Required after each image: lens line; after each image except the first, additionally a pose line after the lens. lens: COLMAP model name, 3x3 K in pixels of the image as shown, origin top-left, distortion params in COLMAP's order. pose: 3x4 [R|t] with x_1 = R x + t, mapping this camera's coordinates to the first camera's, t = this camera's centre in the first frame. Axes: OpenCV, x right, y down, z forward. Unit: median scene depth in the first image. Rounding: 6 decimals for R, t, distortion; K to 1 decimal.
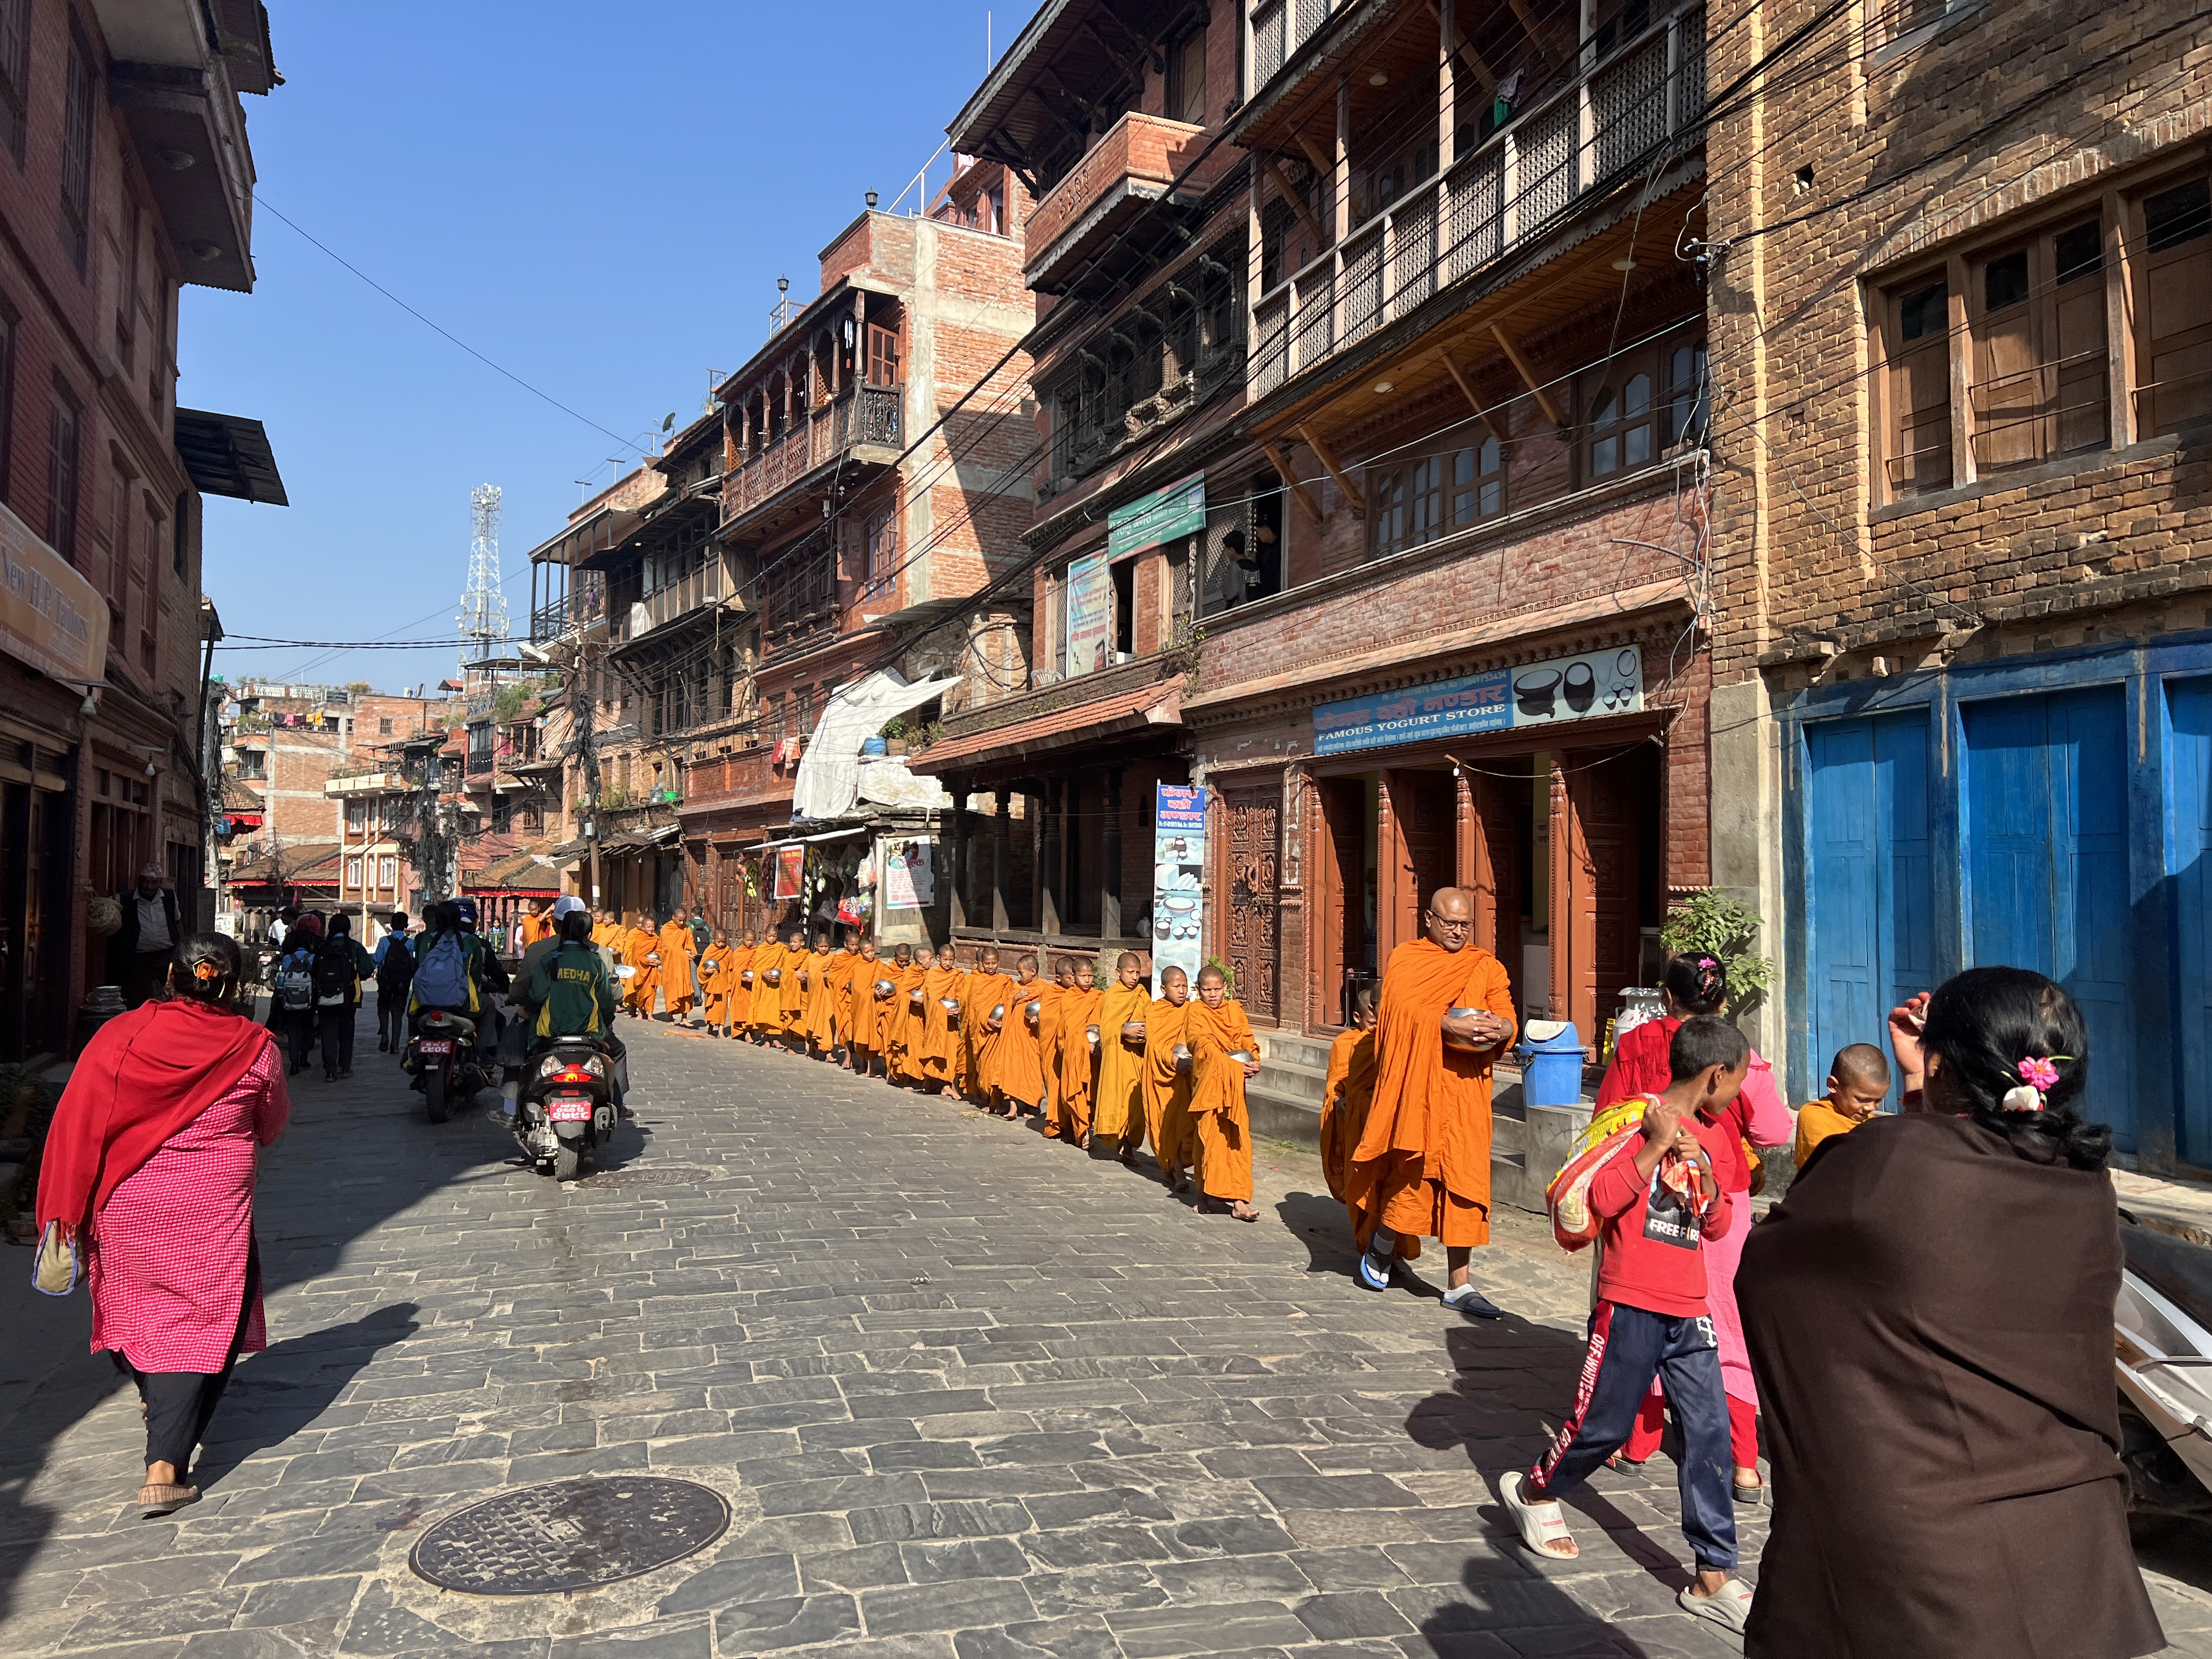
lens RADIAL K [[1680.2, 0, 1106.1], [0, 1680.2, 825.1], [0, 0, 1]] dist [0.000608, 0.000028]
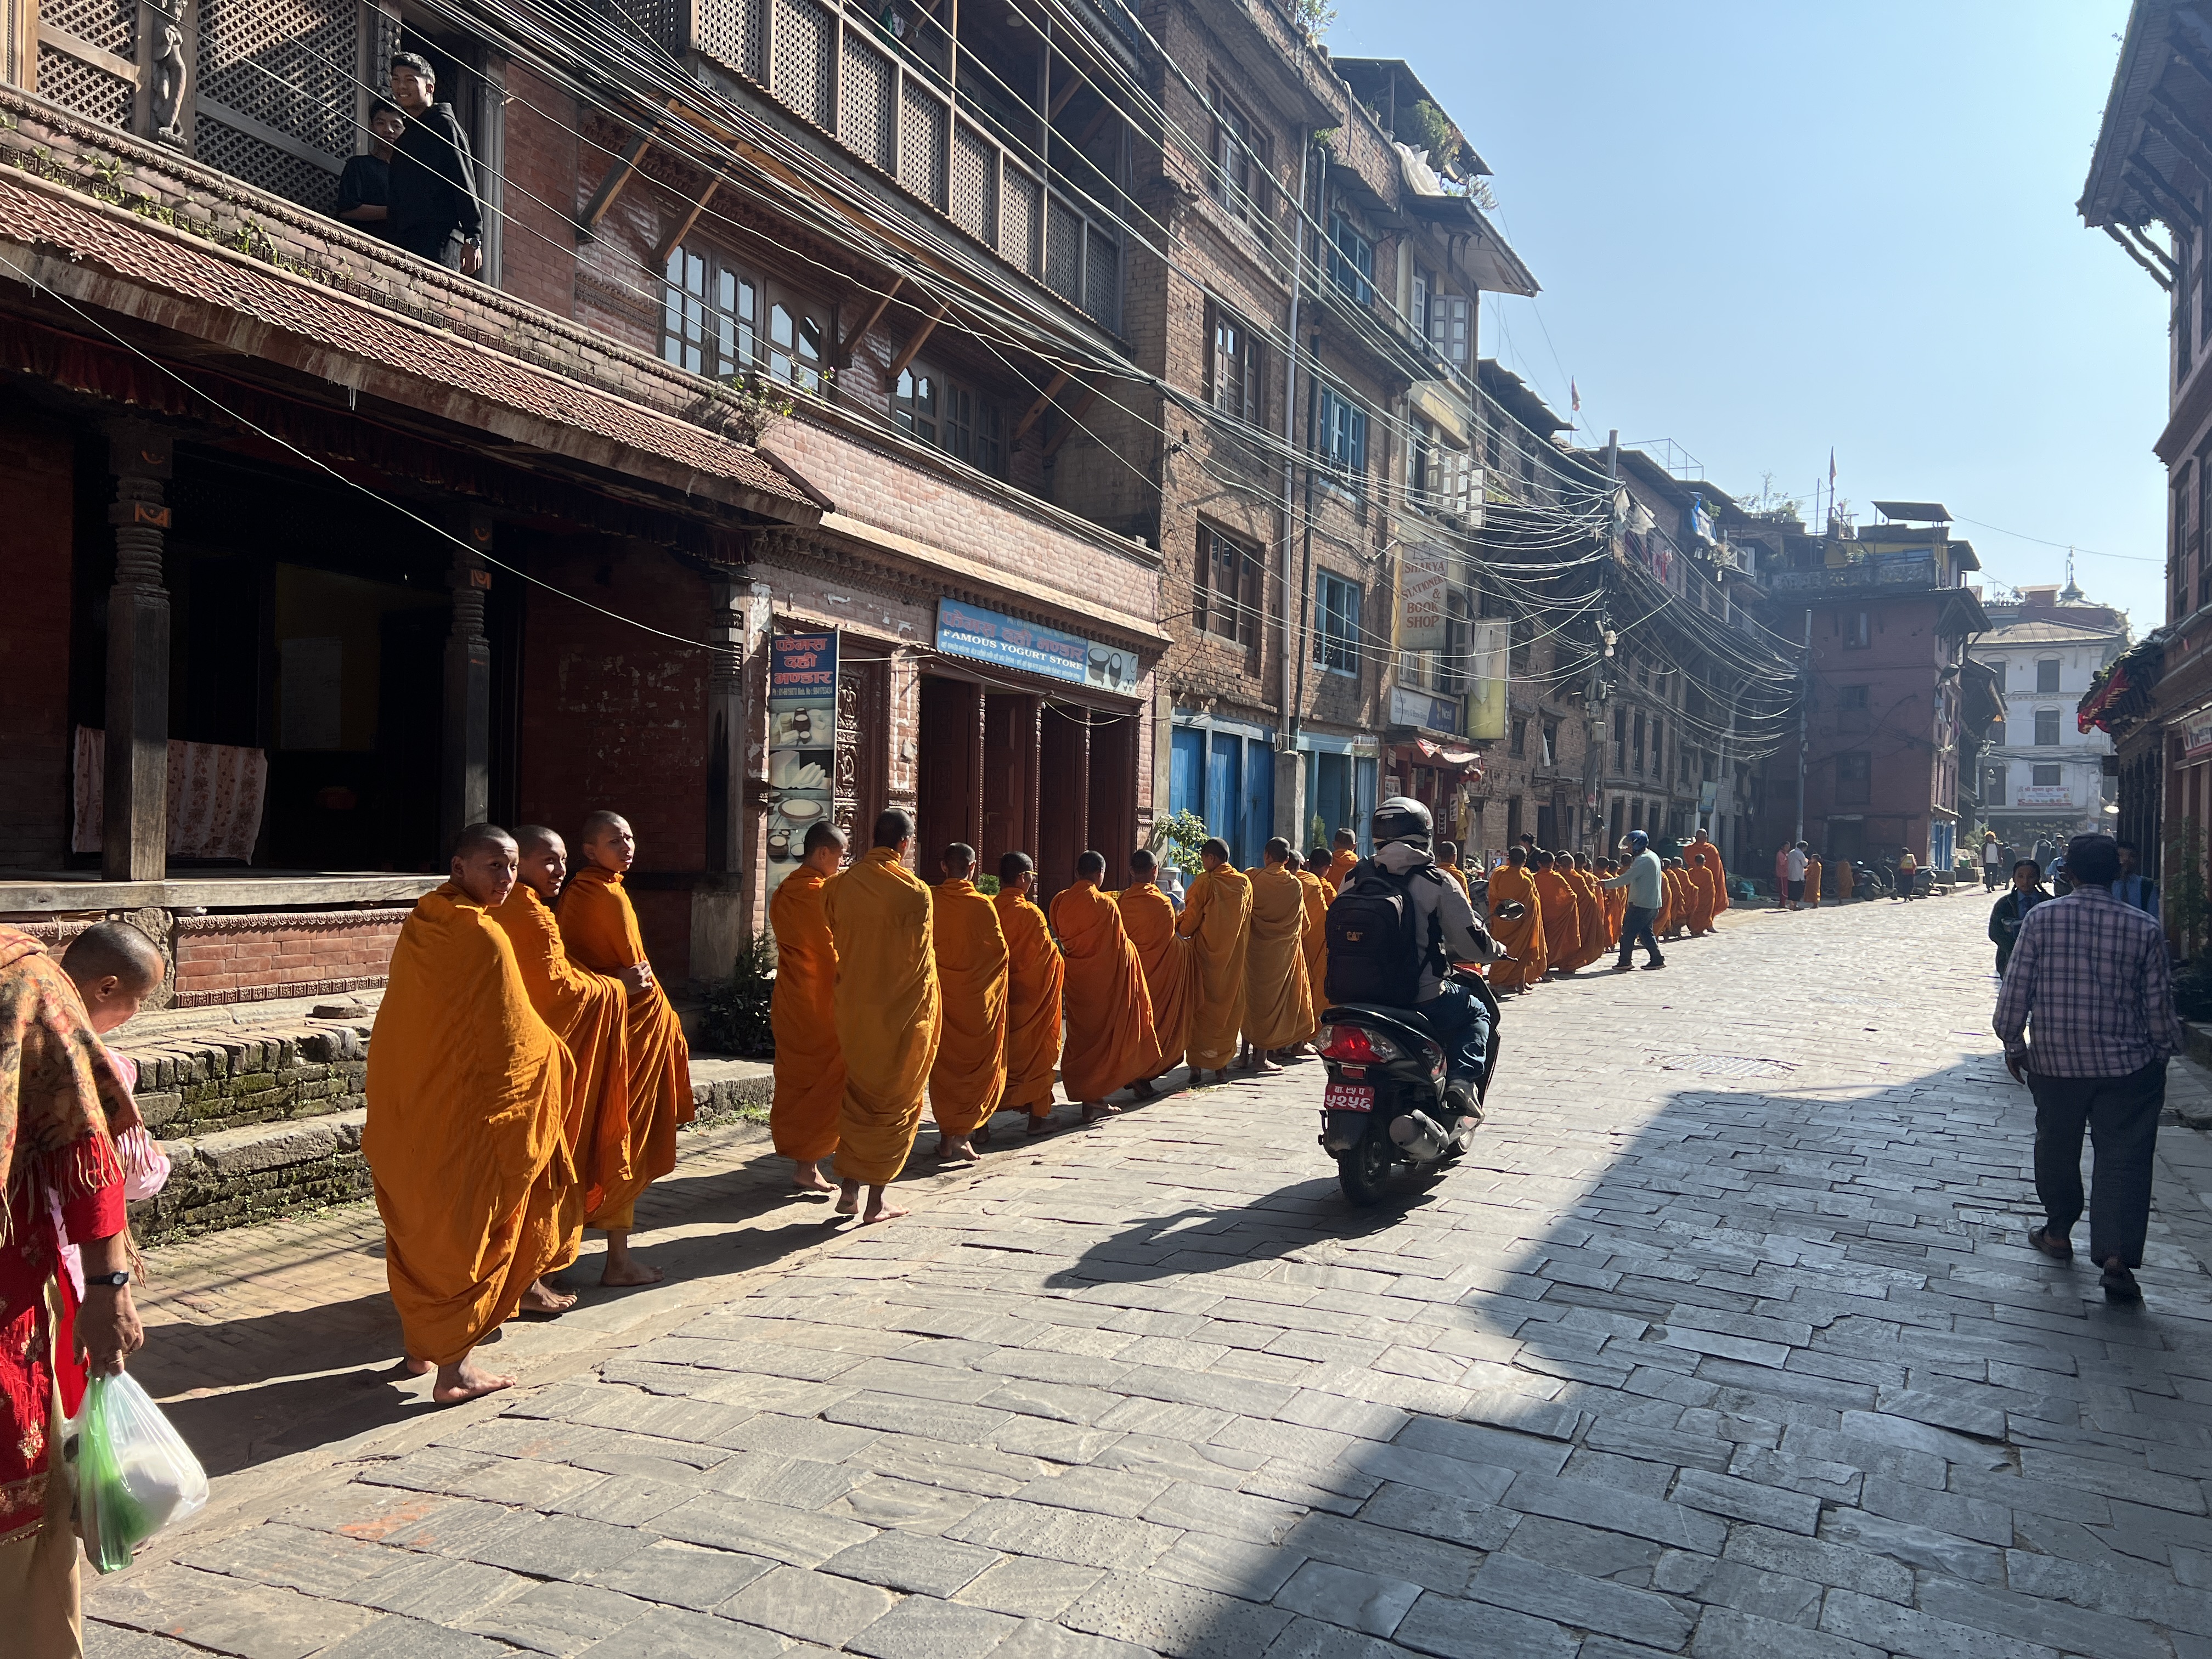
lens RADIAL K [[1680.2, 0, 1104.8], [0, 1680.2, 833.2], [0, 0, 1]] dist [0.000608, 0.000028]
pose [[-0.676186, -0.022140, 0.736398, -0.593372], [-0.064387, 0.997500, -0.029132, 0.076455], [-0.733912, -0.067113, -0.675921, 1.499054]]
